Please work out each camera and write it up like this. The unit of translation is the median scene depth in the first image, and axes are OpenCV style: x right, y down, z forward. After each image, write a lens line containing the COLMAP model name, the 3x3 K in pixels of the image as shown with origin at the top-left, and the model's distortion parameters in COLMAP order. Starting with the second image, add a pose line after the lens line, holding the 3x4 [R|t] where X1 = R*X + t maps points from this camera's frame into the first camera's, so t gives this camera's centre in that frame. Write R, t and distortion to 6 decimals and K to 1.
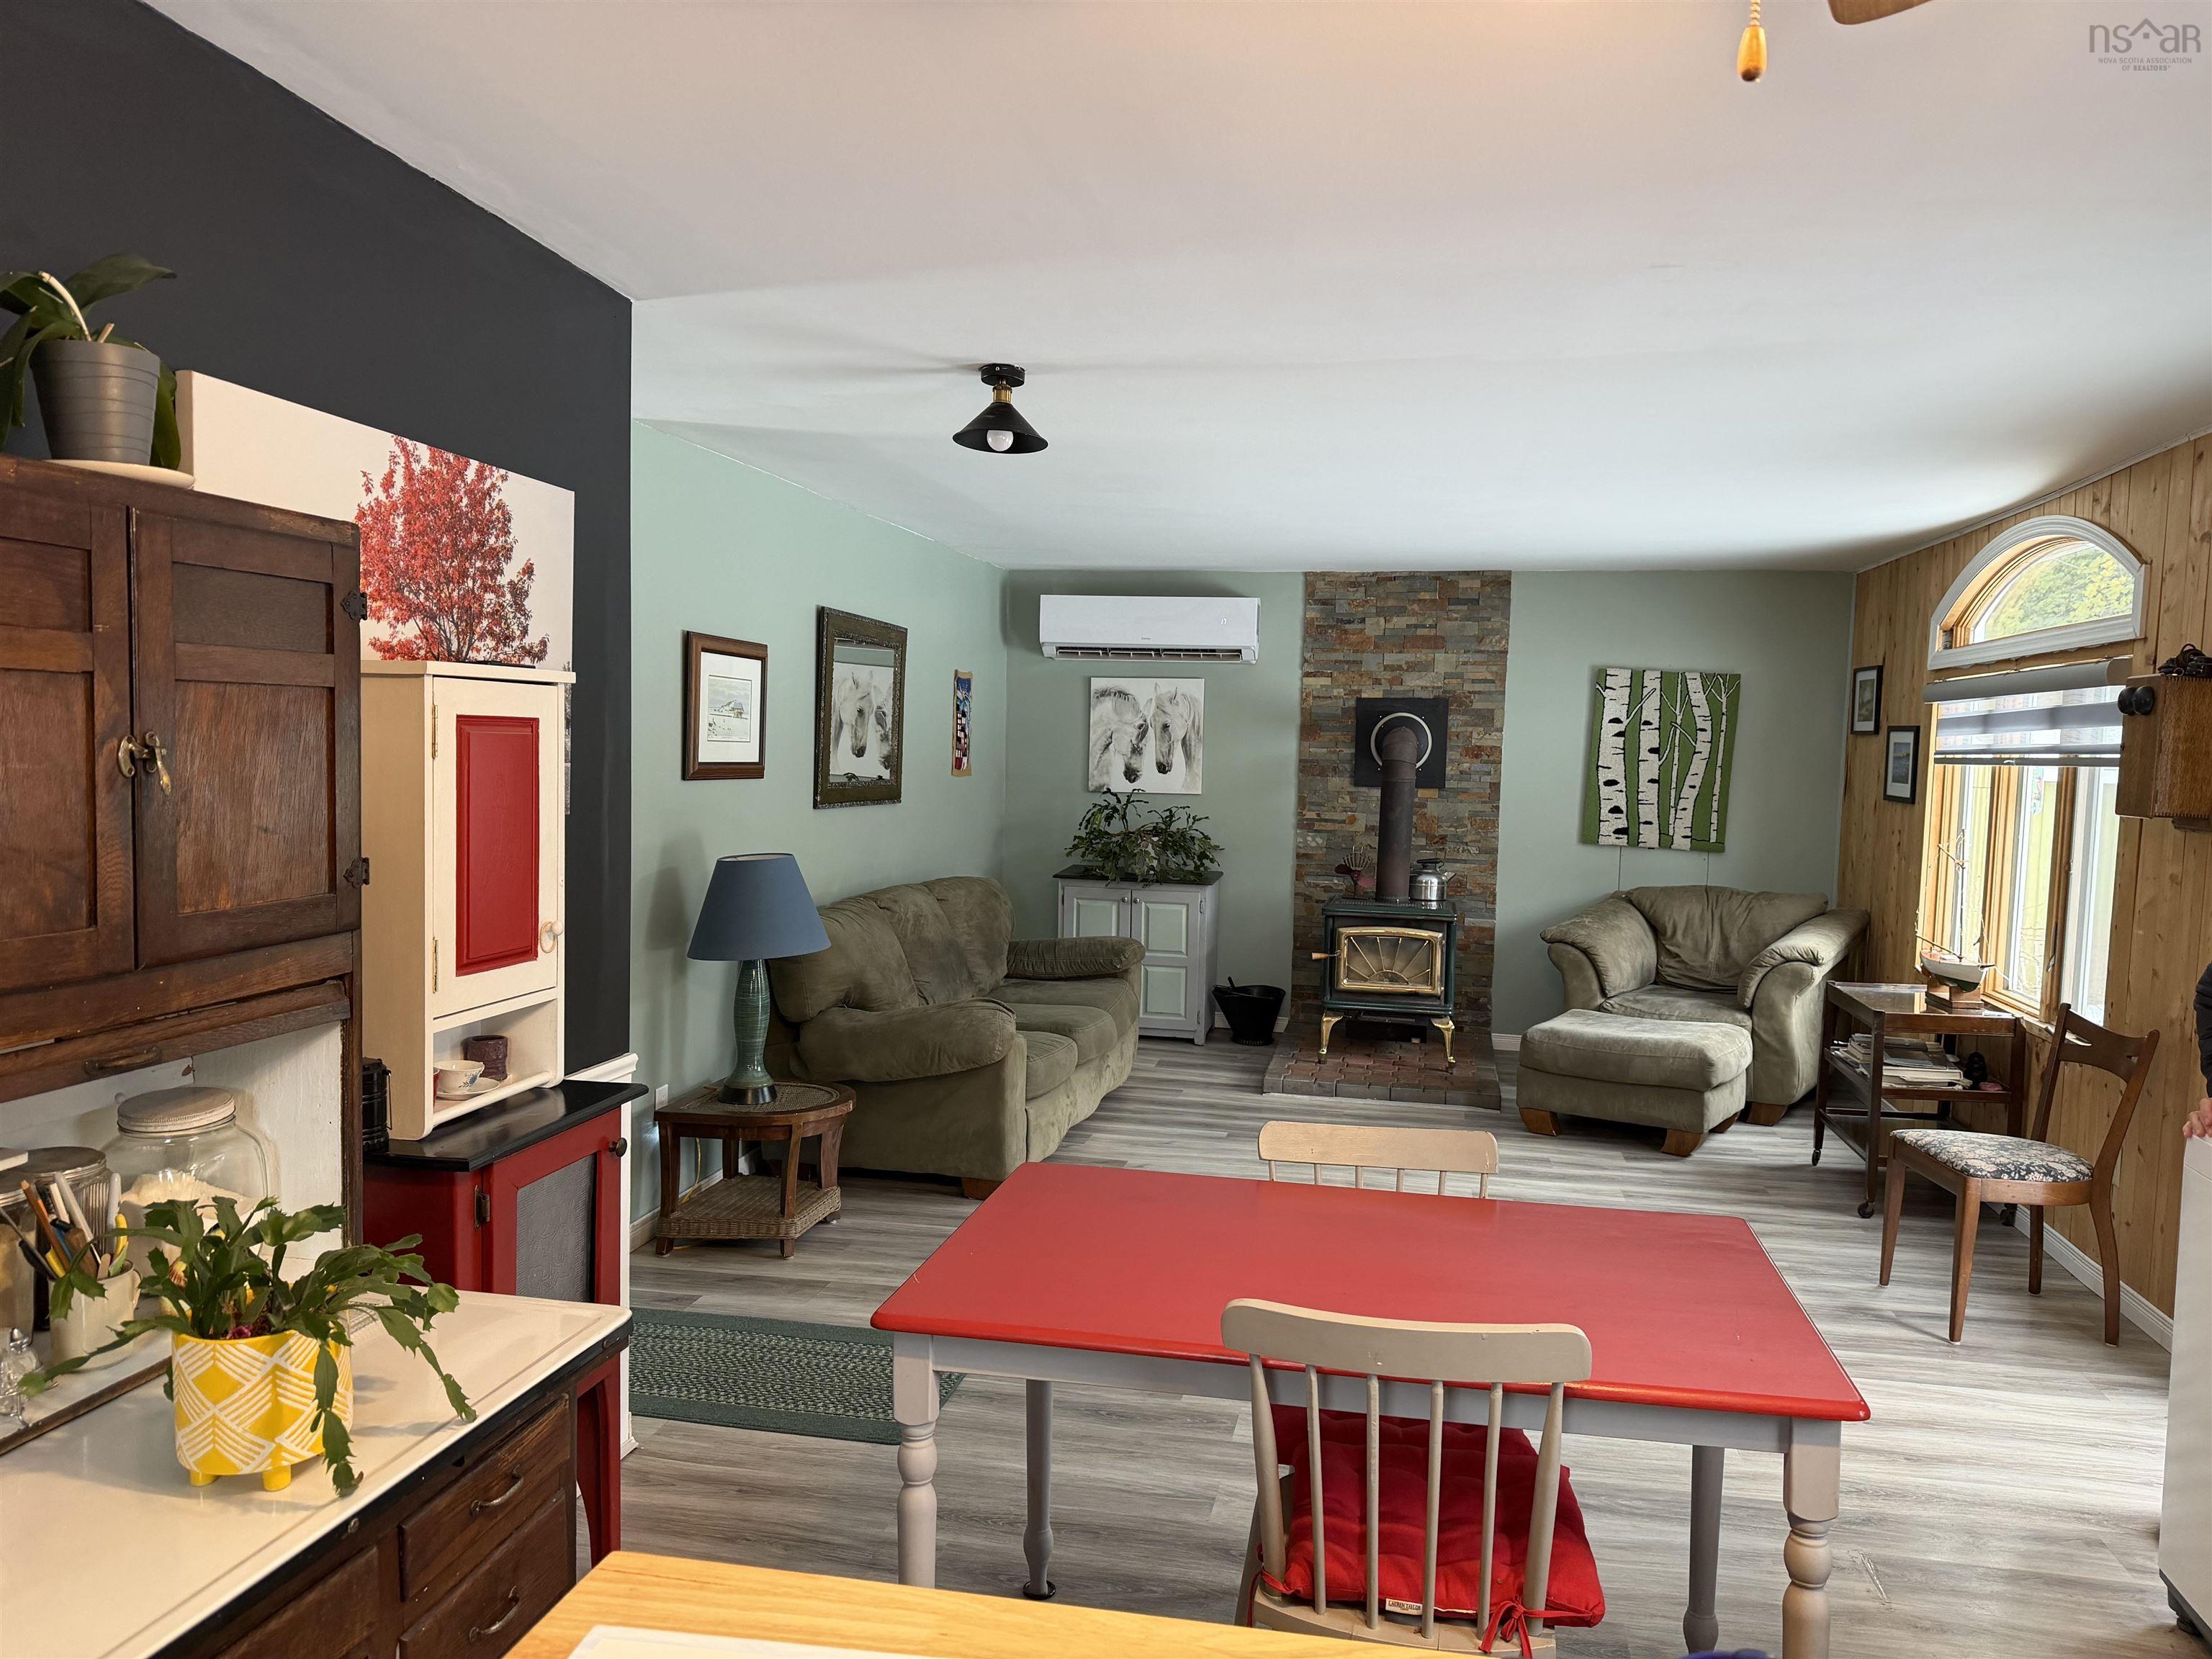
lens RADIAL K [[1555.7, 0, 1047.0], [0, 1555.7, 868.4], [0, 0, 1]] dist [0.055258, -0.069689]
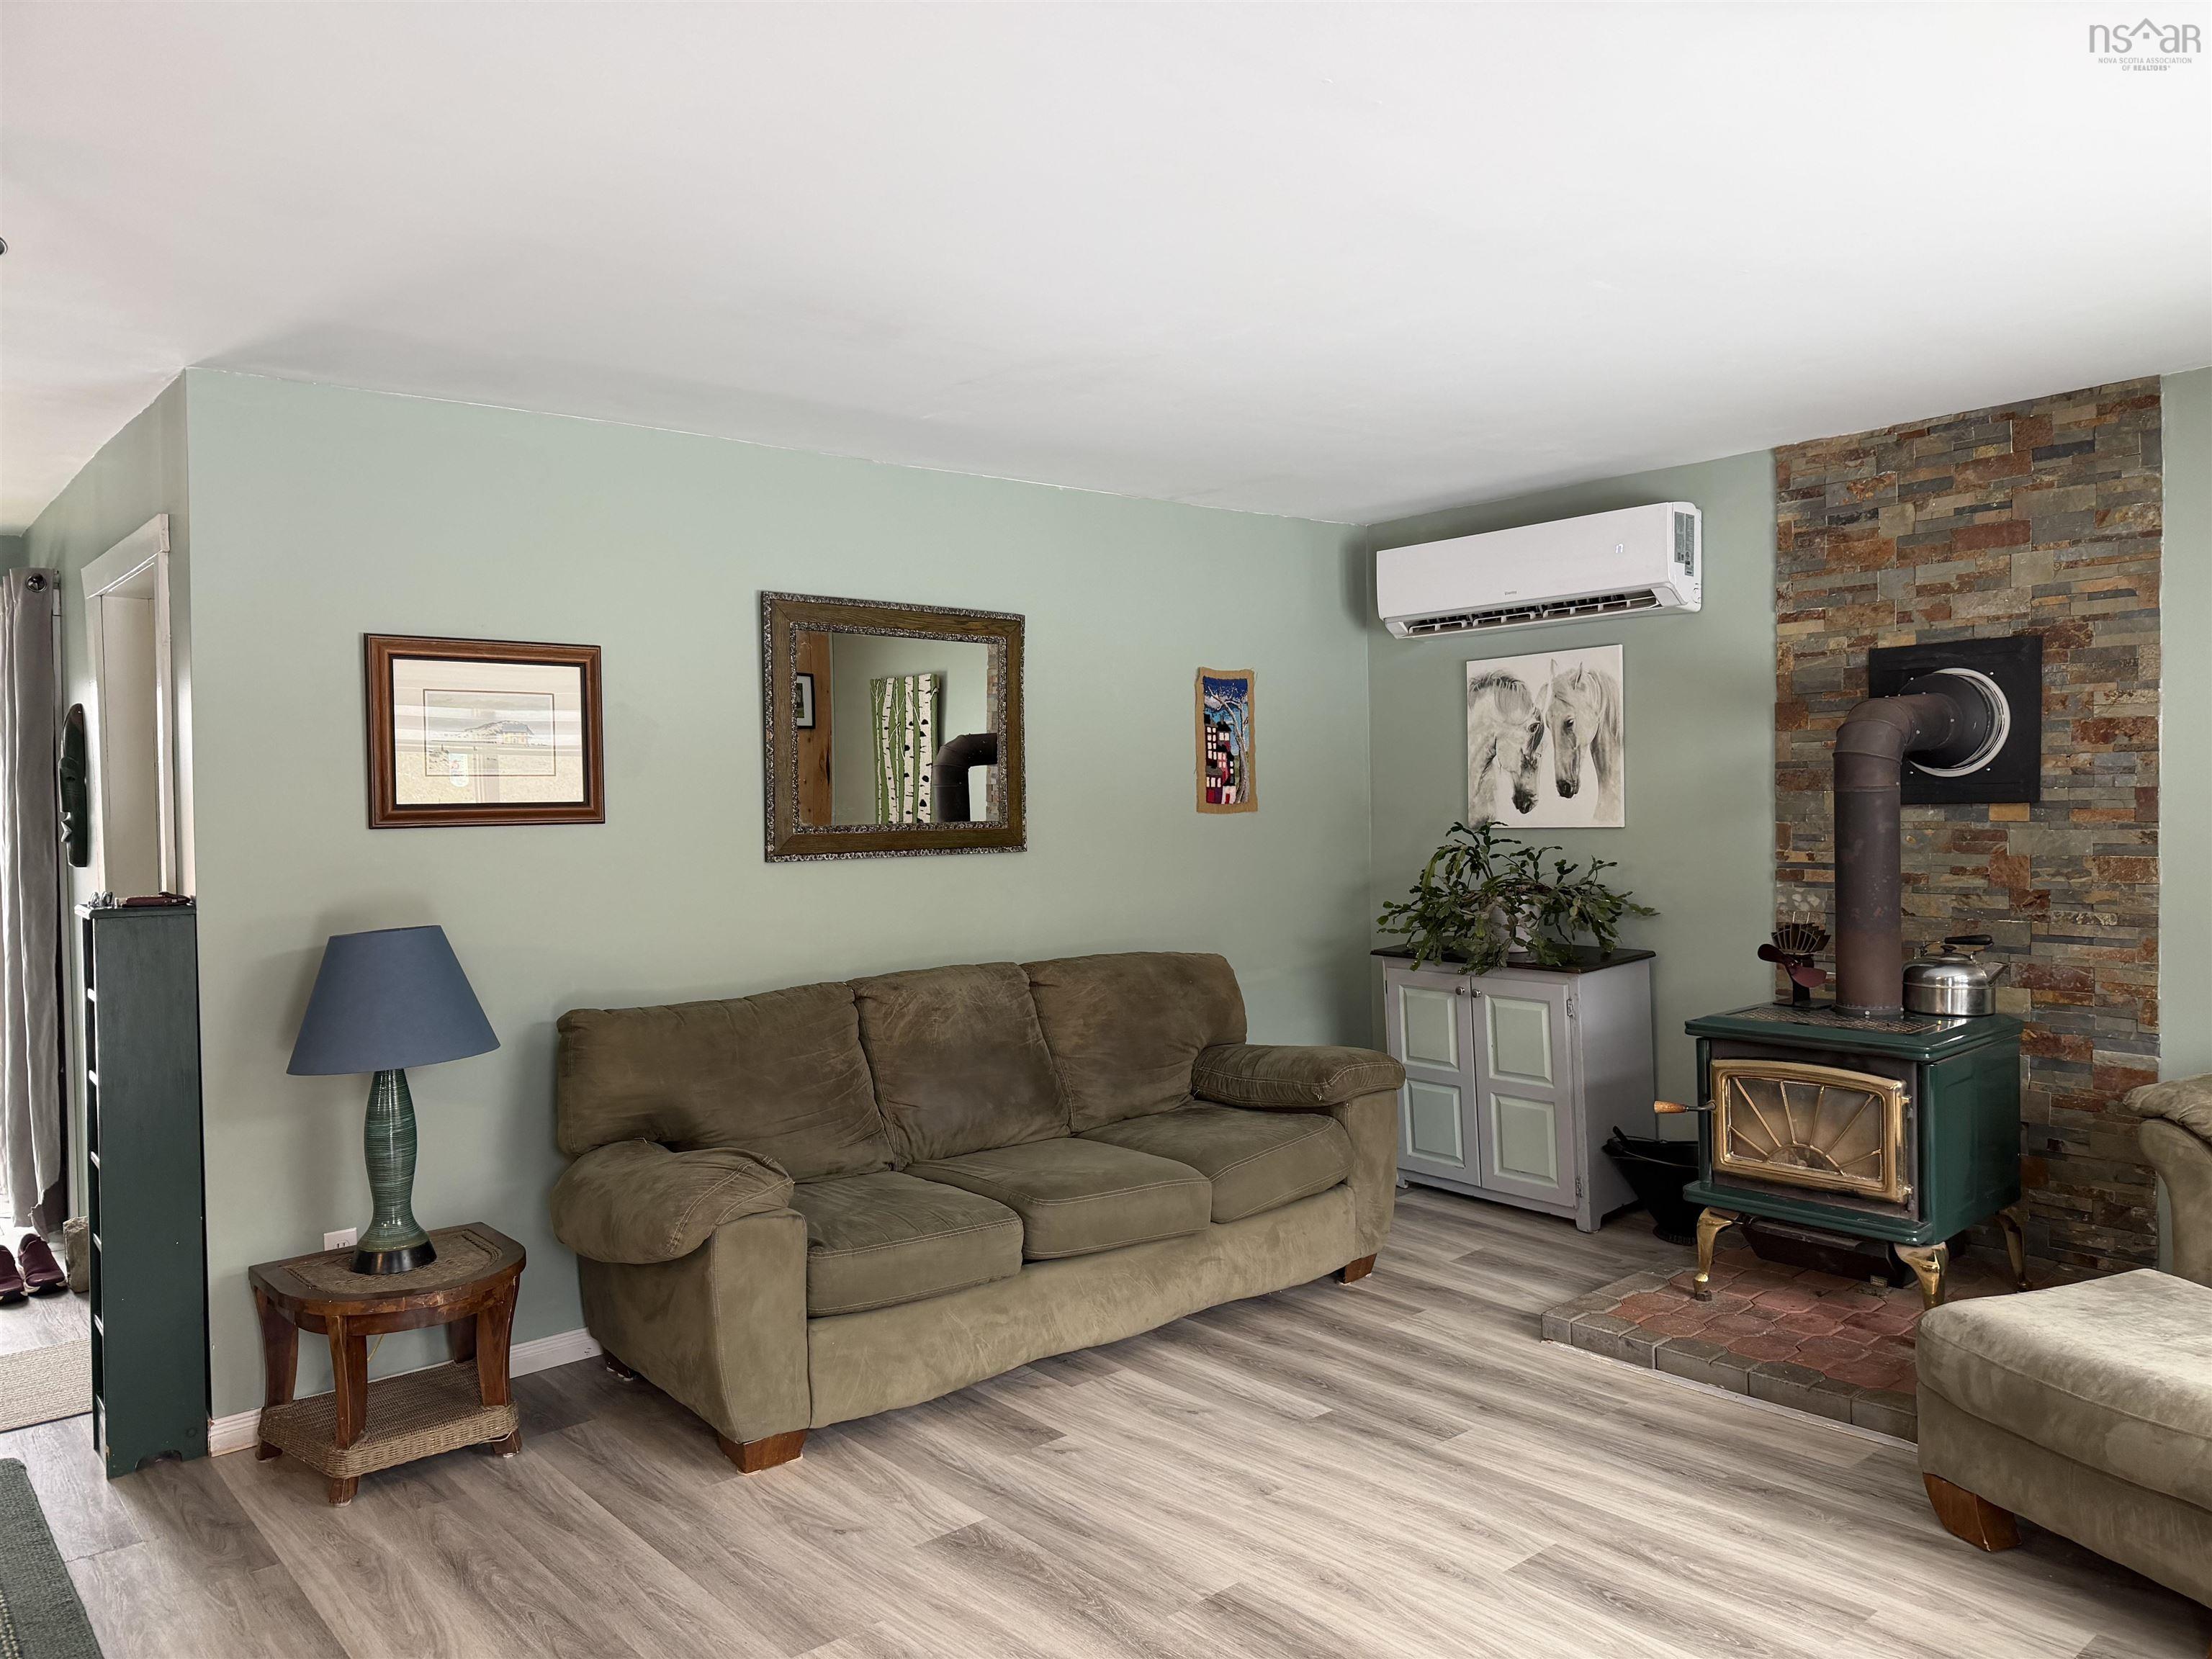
lens RADIAL K [[1555.7, 0, 1084.3], [0, 1555.7, 844.9], [0, 0, 1]] dist [0.055258, -0.069689]
pose [[0.794819, -0.024024, -0.606371, 0.320019], [-0.007050, 0.998783, -0.048811, -0.008392], [0.606806, 0.043071, 0.793682, 0.378320]]
